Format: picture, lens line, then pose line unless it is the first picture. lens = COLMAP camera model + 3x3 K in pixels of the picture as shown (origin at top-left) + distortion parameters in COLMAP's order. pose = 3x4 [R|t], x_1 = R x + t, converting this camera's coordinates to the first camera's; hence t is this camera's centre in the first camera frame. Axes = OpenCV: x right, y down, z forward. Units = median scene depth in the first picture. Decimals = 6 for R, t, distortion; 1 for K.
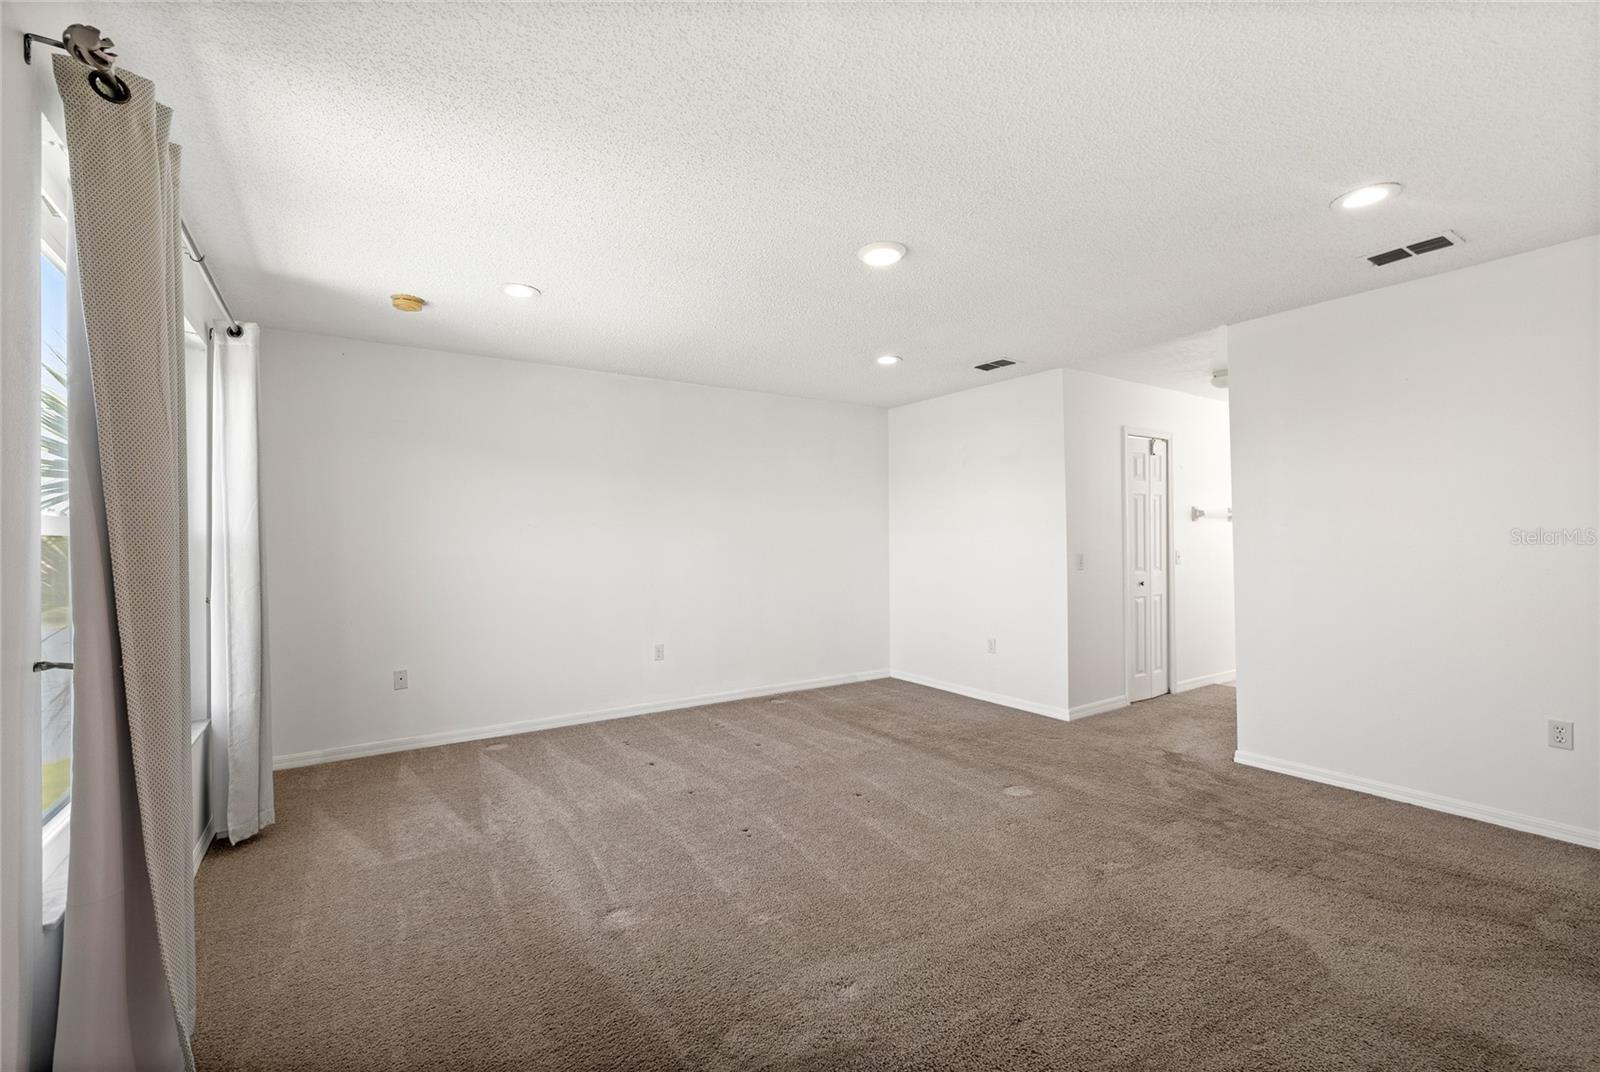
lens RADIAL K [[683.0, 0, 791.7], [0, 683.0, 539.1], [0, 0, 1]] dist [-0.000046, -0.000003]
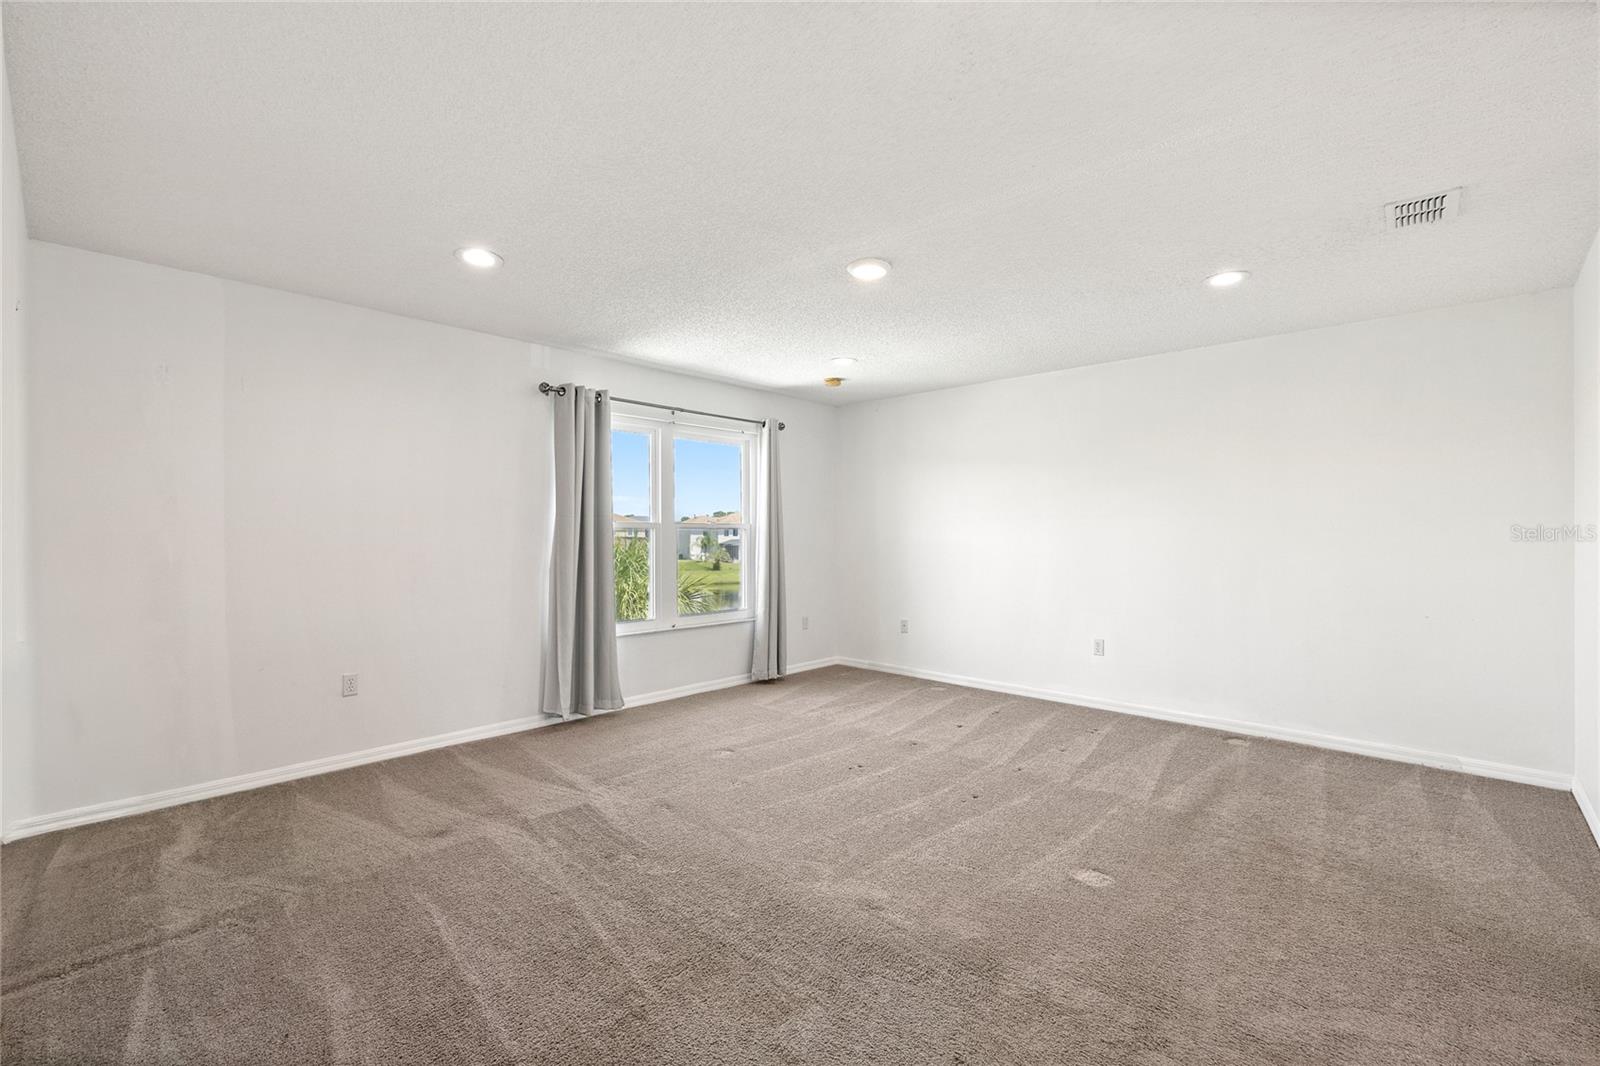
lens RADIAL K [[683.0, 0, 791.7], [0, 683.0, 536.1], [0, 0, 1]] dist [-0.000046, -0.000003]
pose [[0.233209, 0.011913, -0.972354, 0.782141], [-0.005082, 0.999926, 0.011032, -0.000478], [0.972413, 0.002369, 0.233253, 0.425947]]
